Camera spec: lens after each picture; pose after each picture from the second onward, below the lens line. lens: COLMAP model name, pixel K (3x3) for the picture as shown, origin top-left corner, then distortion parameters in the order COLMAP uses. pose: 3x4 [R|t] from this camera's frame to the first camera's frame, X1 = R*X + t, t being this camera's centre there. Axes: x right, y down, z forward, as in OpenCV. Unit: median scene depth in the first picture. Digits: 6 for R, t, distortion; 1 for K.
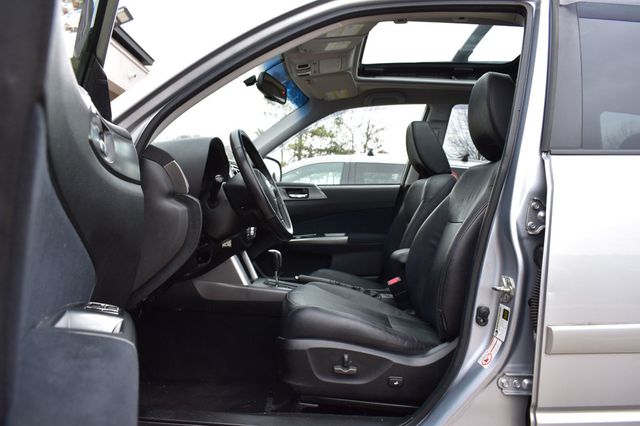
lens RADIAL K [[485.7, 0, 320.0], [0, 485.7, 213.0], [0, 0, 1]] dist [-0.093017, -0.003858]
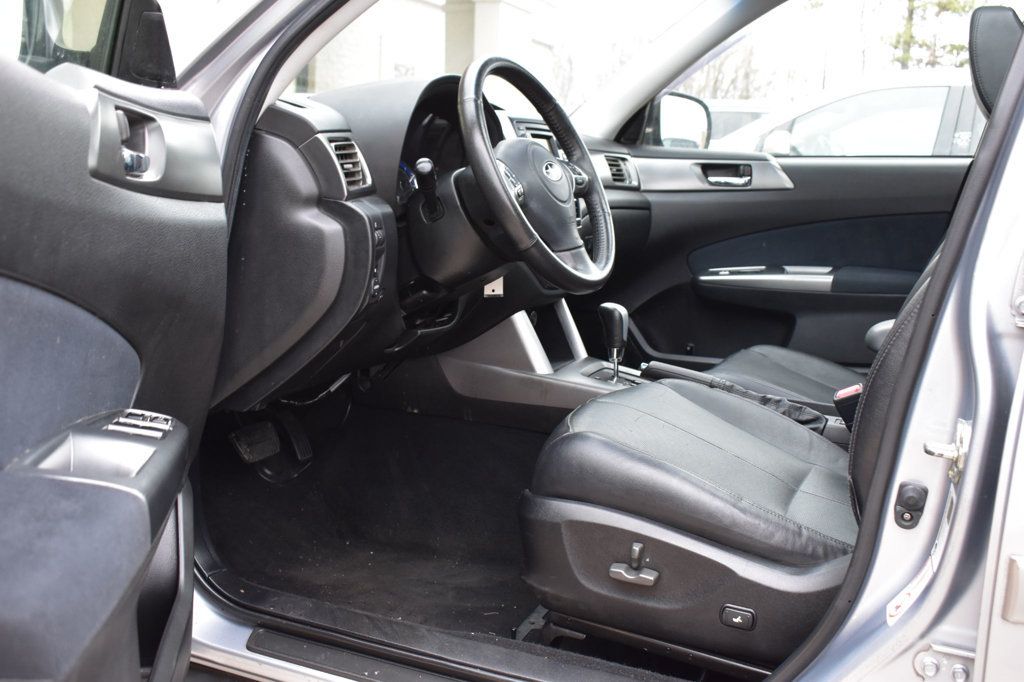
lens RADIAL K [[1049.4, 0, 512.0], [0, 1049.4, 341.0], [0, 0, 1]] dist [-0.078948, -0.004341]
pose [[0.917998, 0.070737, -0.390226, 0.305086], [-0.014180, 0.989190, 0.145953, -0.050669], [0.396332, -0.128451, 0.909077, 0.030688]]
